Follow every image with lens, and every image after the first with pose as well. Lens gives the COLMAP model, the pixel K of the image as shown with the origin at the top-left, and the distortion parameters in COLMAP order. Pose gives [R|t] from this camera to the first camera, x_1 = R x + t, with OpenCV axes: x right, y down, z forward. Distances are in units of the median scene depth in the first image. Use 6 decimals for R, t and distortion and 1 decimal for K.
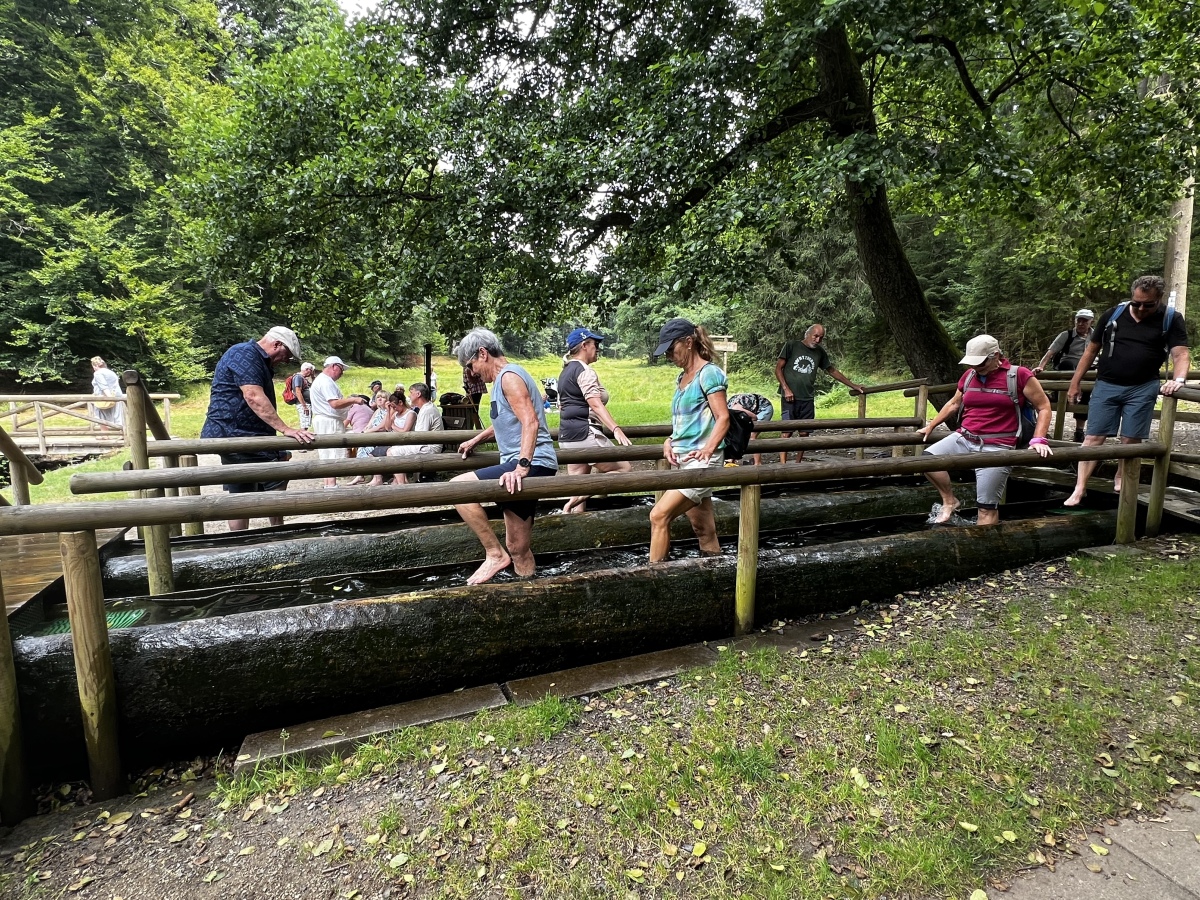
lens RADIAL K [[625.7, 0, 609.6], [0, 625.7, 452.4], [0, 0, 1]] dist [-0.002126, -0.000180]
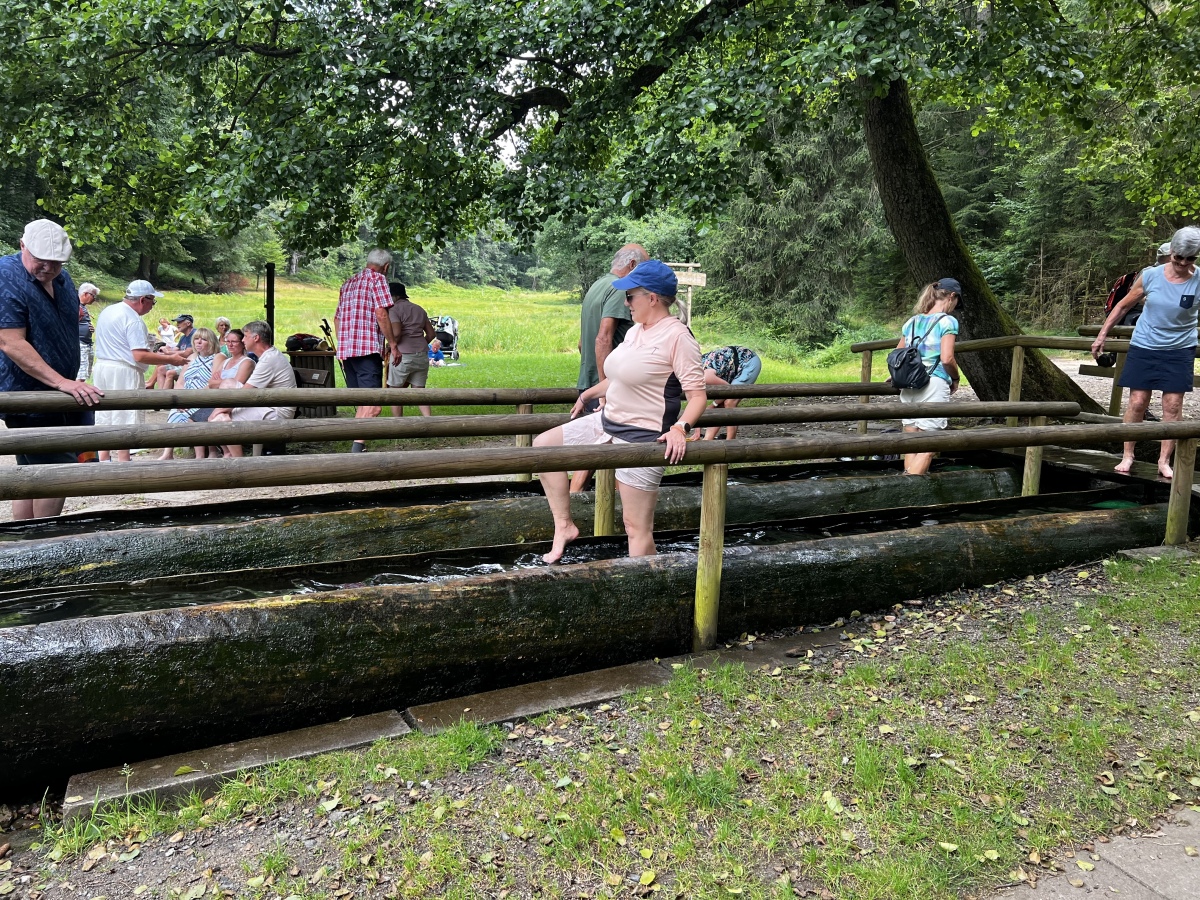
lens RADIAL K [[906.3, 0, 600.0], [0, 906.3, 450.0], [0, 0, 1]] dist [0.049323, -0.058128]
pose [[0.996128, 0.013816, 0.086817, -0.021309], [-0.016201, 0.999509, 0.026830, 0.004633], [-0.086404, -0.028133, 0.995863, -0.127077]]
